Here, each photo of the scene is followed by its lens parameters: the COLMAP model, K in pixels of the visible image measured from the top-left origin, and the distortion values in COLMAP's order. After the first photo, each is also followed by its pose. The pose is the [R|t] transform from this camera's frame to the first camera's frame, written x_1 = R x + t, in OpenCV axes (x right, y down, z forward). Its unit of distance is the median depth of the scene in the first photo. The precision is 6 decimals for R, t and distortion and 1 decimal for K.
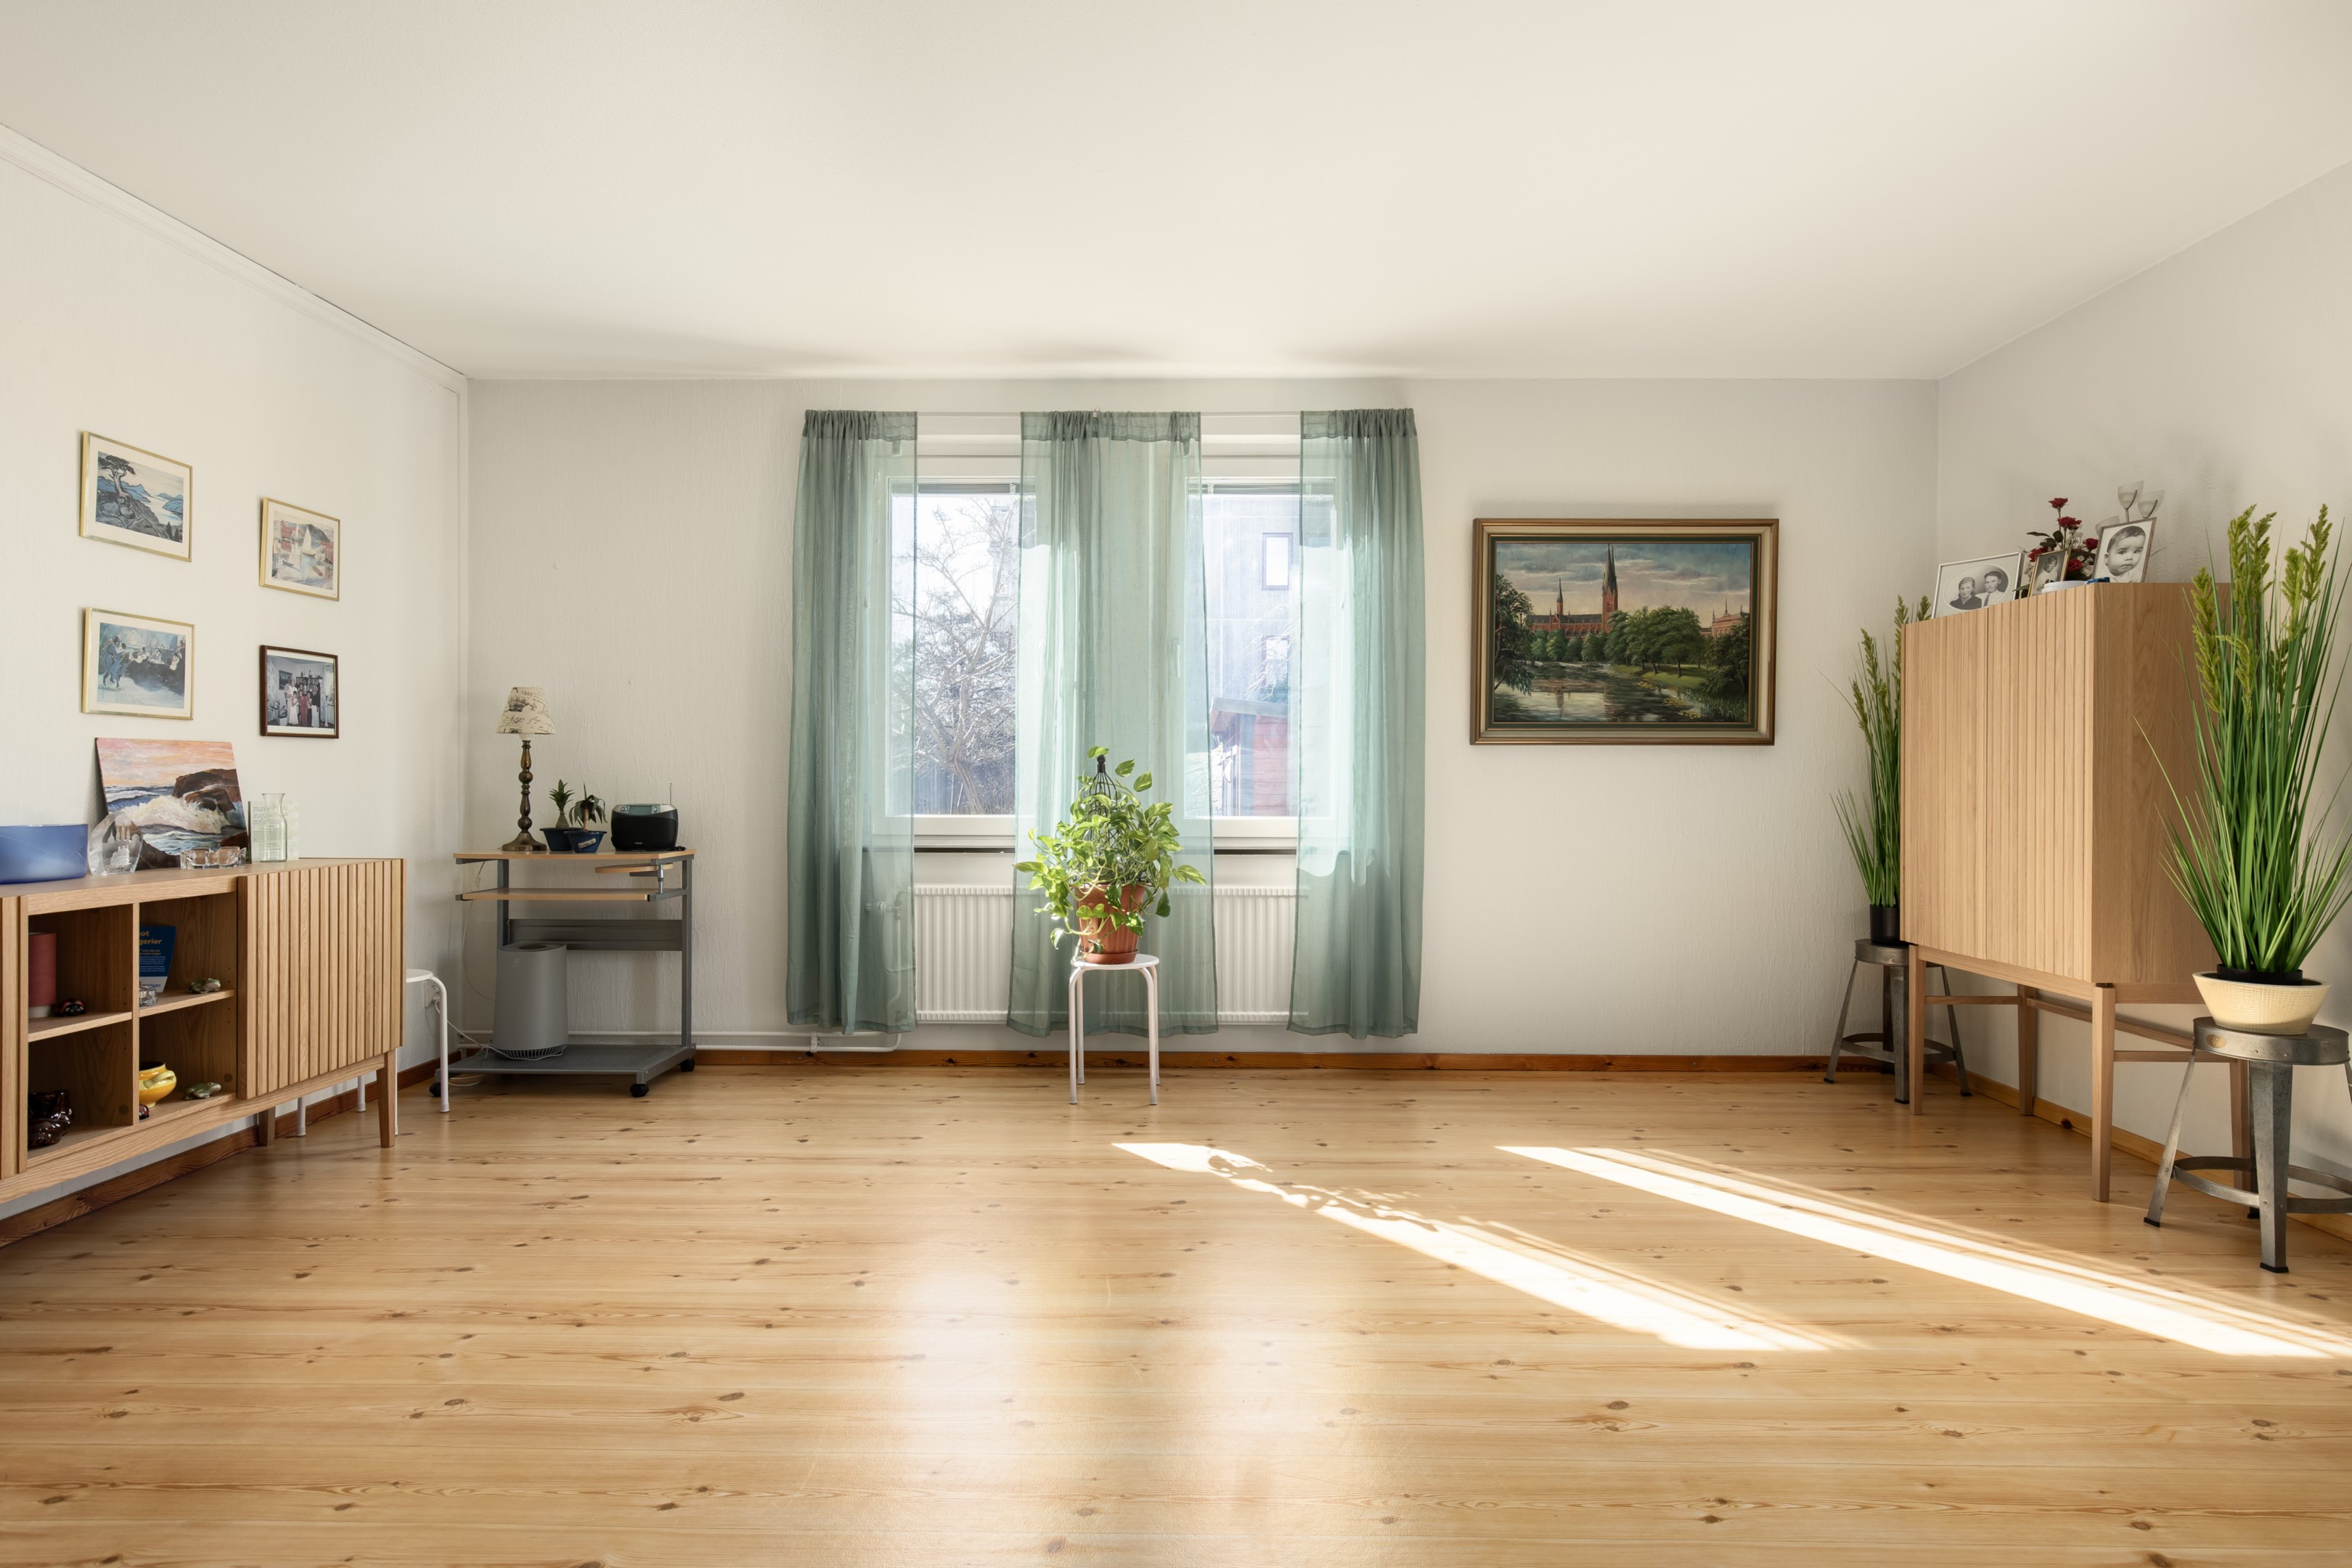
lens RADIAL K [[1265.0, 0, 1184.2], [0, 1265.0, 779.6], [0, 0, 1]] dist [0.003147, 0.000357]
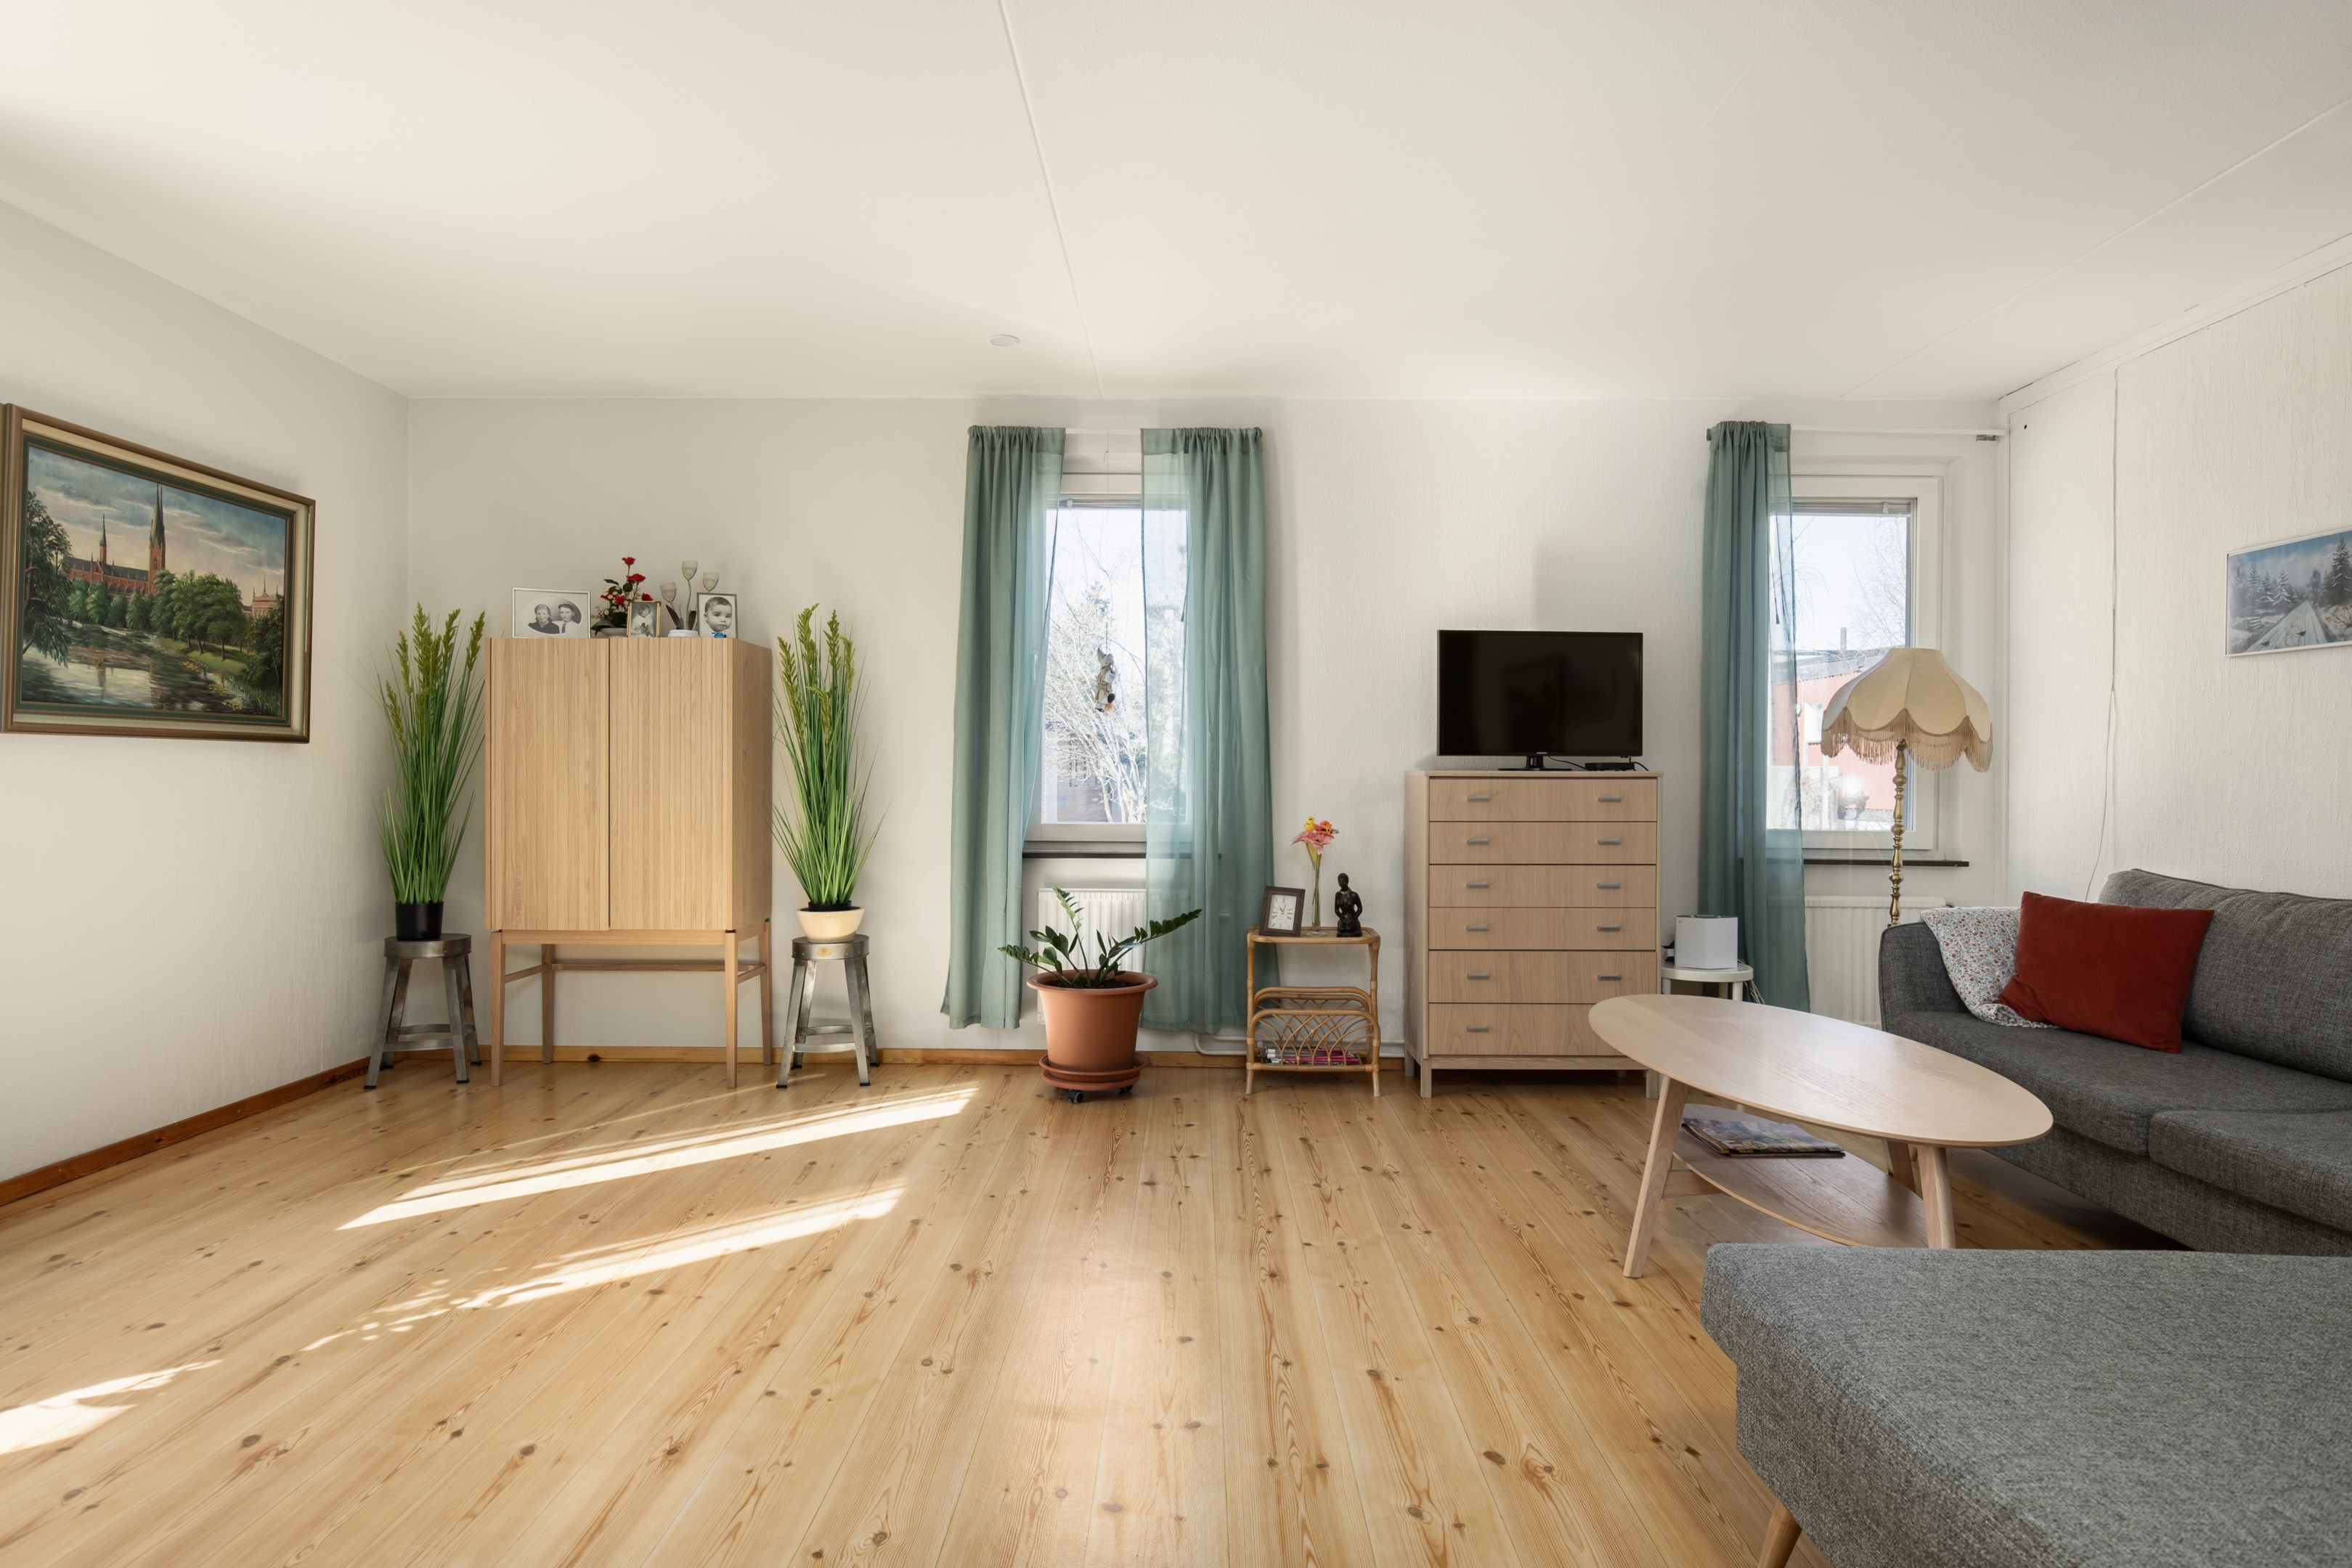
lens RADIAL K [[1264.8, 0, 1184.2], [0, 1264.8, 779.6], [0, 0, 1]] dist [0.003147, 0.000357]
pose [[0.008746, -0.004338, 0.999952, -0.453586], [-0.002602, 0.999987, 0.004361, -0.006446], [-0.999958, -0.002640, 0.008734, 0.351443]]
